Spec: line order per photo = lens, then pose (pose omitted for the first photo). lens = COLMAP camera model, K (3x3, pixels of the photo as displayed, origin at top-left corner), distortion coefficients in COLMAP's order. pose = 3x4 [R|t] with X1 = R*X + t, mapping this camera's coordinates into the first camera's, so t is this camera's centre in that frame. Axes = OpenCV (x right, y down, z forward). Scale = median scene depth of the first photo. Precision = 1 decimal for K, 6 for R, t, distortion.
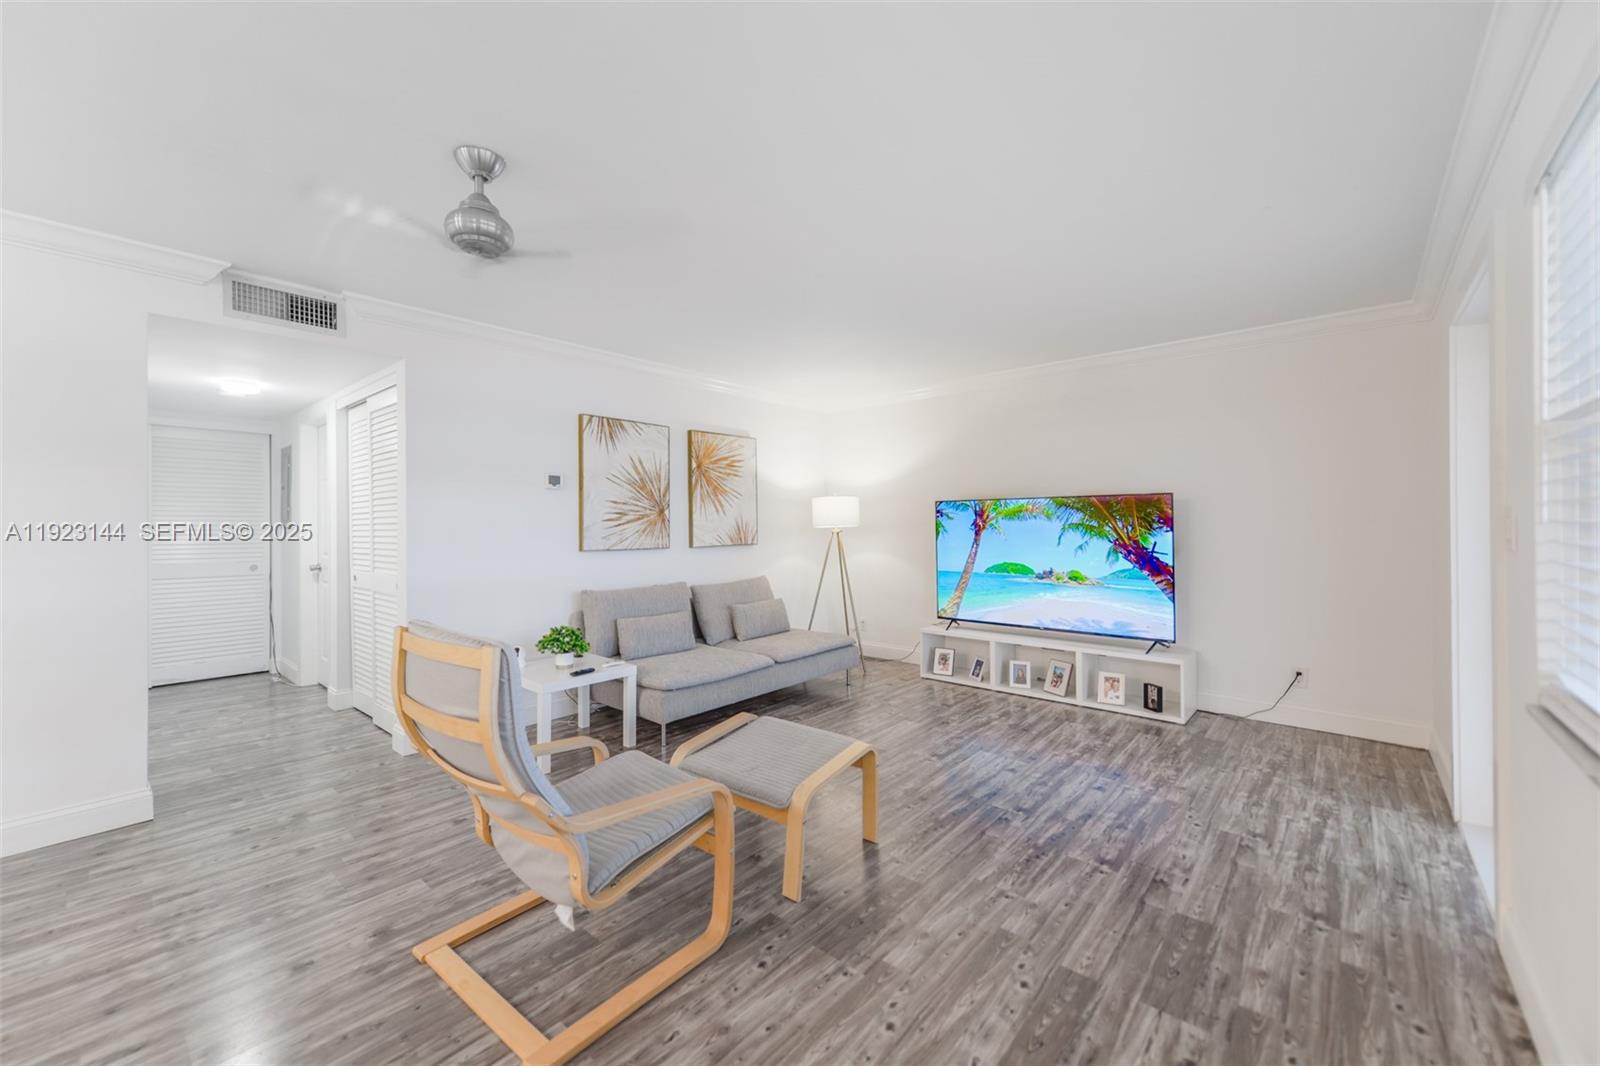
lens RADIAL K [[625.3, 0, 803.8], [0, 625.3, 528.7], [0, 0, 1]] dist [0.015185, -0.000354]
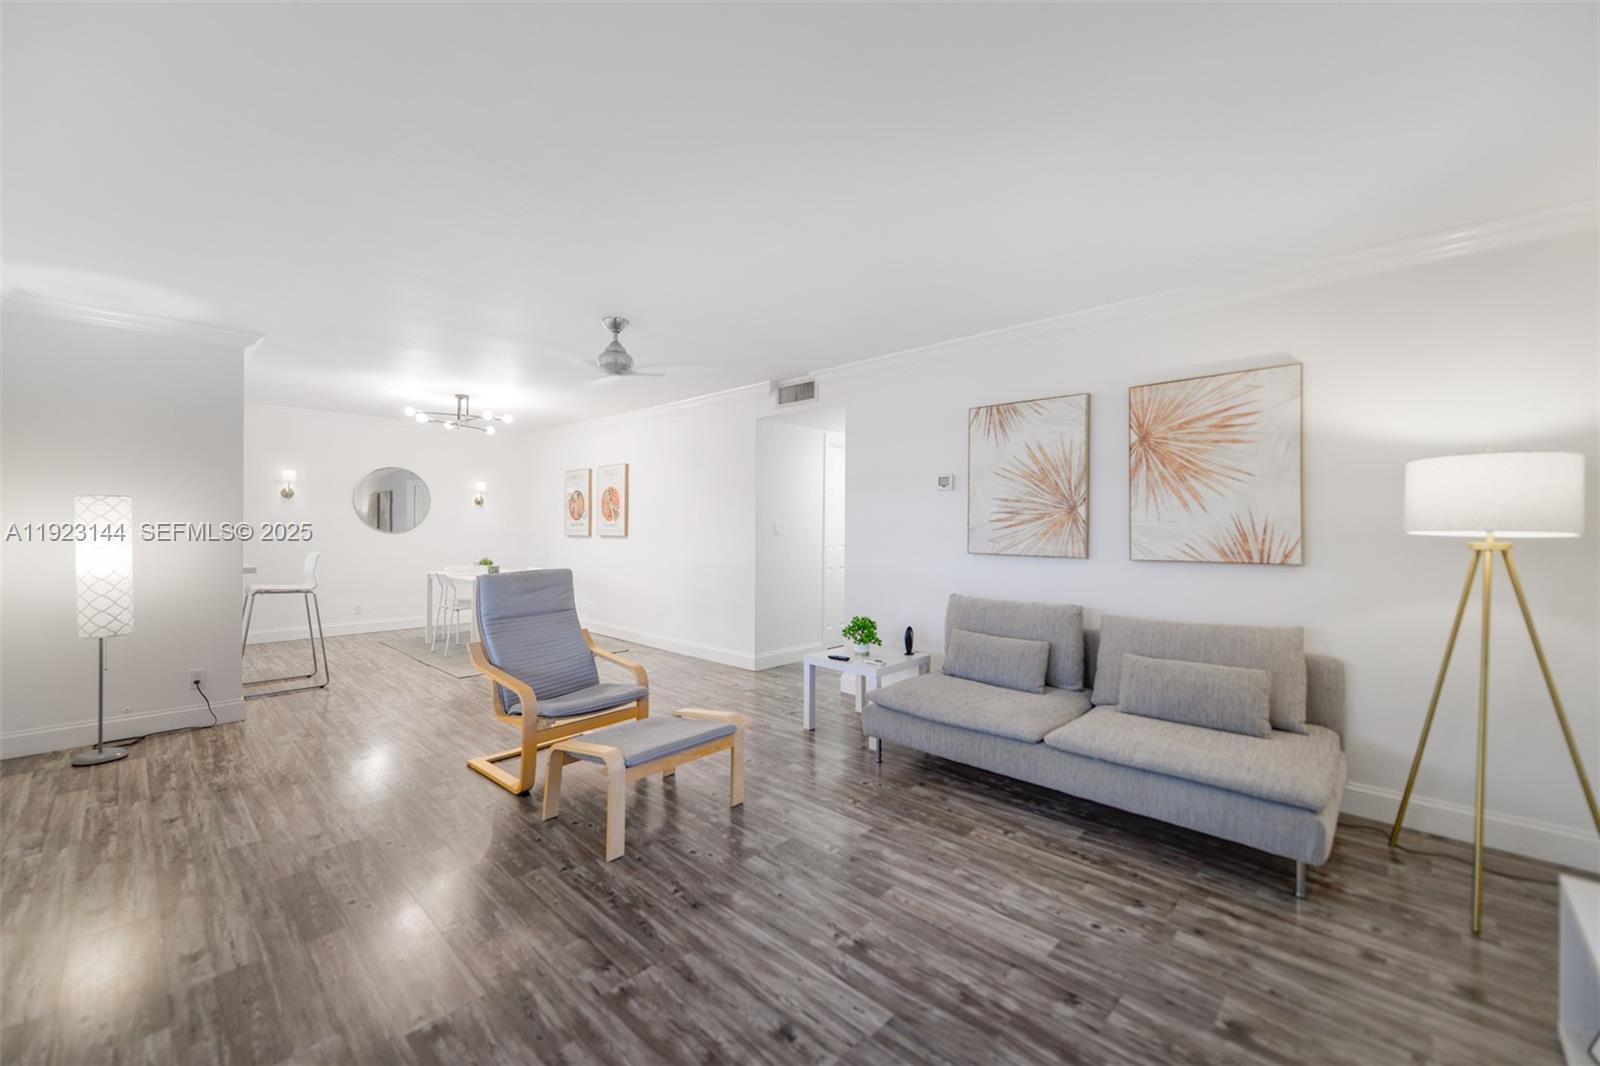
lens RADIAL K [[643.7, 0, 788.7], [0, 643.7, 523.4], [0, 0, 1]] dist [0.001283, -0.000440]
pose [[-0.060867, 0.001893, -0.998144, 0.605719], [-0.010746, 0.999939, 0.002552, -0.008581], [0.998088, 0.010882, -0.060843, 0.751893]]
